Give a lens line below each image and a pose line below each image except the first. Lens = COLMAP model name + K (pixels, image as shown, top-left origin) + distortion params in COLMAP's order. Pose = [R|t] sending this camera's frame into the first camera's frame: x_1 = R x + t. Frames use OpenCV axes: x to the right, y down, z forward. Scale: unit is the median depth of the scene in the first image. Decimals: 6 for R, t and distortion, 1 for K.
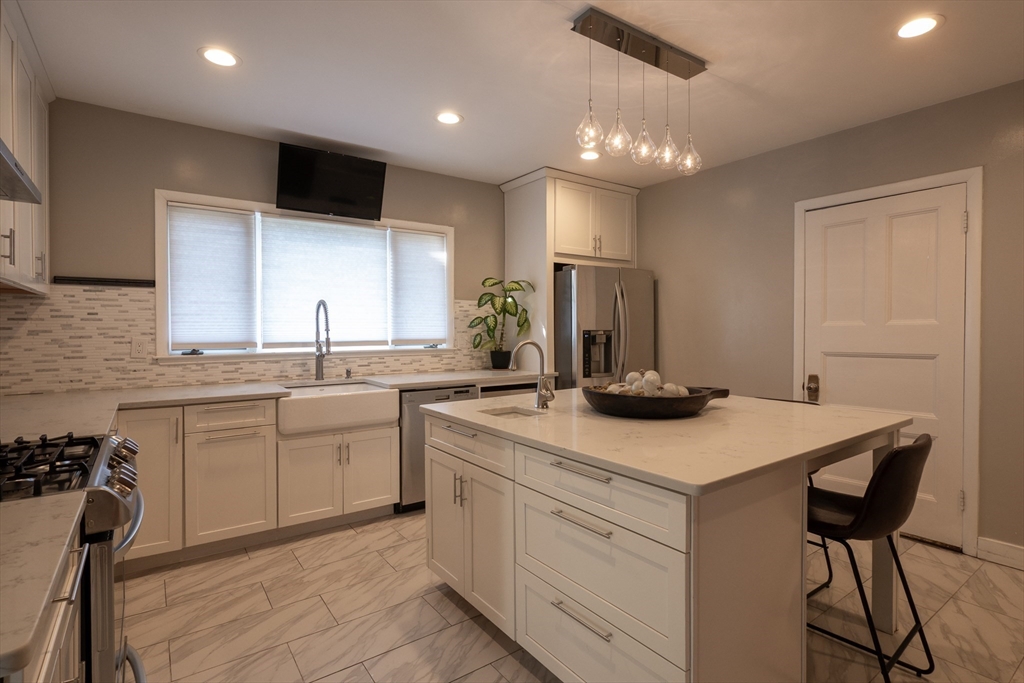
lens RADIAL K [[514.8, 0, 514.6], [0, 514.8, 336.3], [0, 0, 1]] dist [-0.000375, 0.000218]
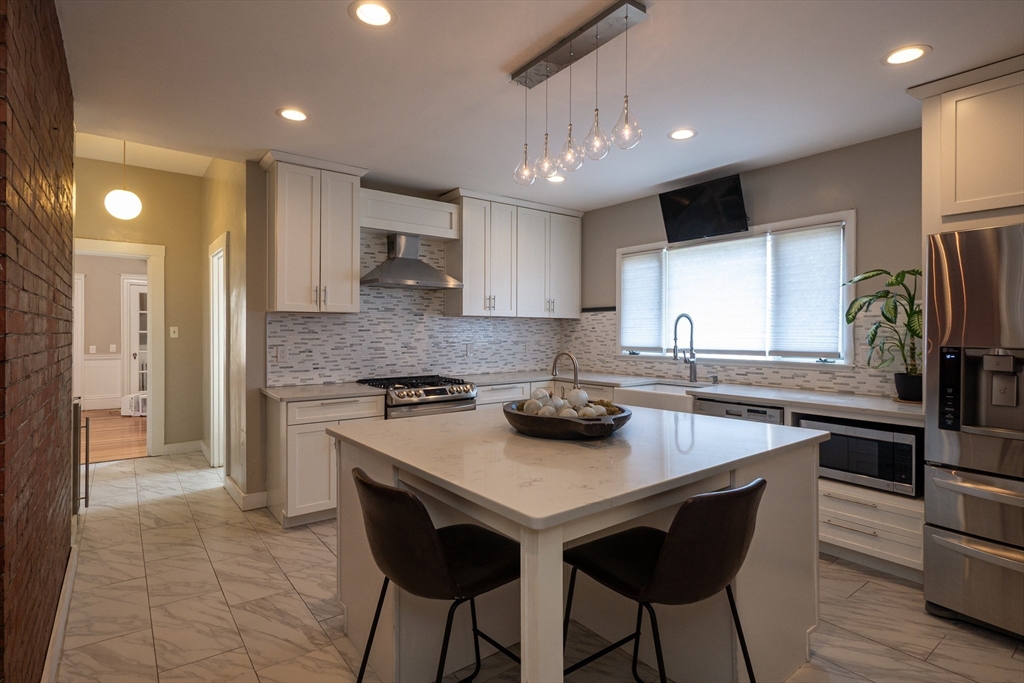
lens RADIAL K [[514.8, 0, 513.7], [0, 514.8, 336.1], [0, 0, 1]] dist [-0.000375, 0.000218]
pose [[0.028507, 0.009165, -0.999552, 0.764270], [-0.017521, 0.999809, 0.008668, -0.021615], [0.999440, 0.017266, 0.028662, 0.552877]]
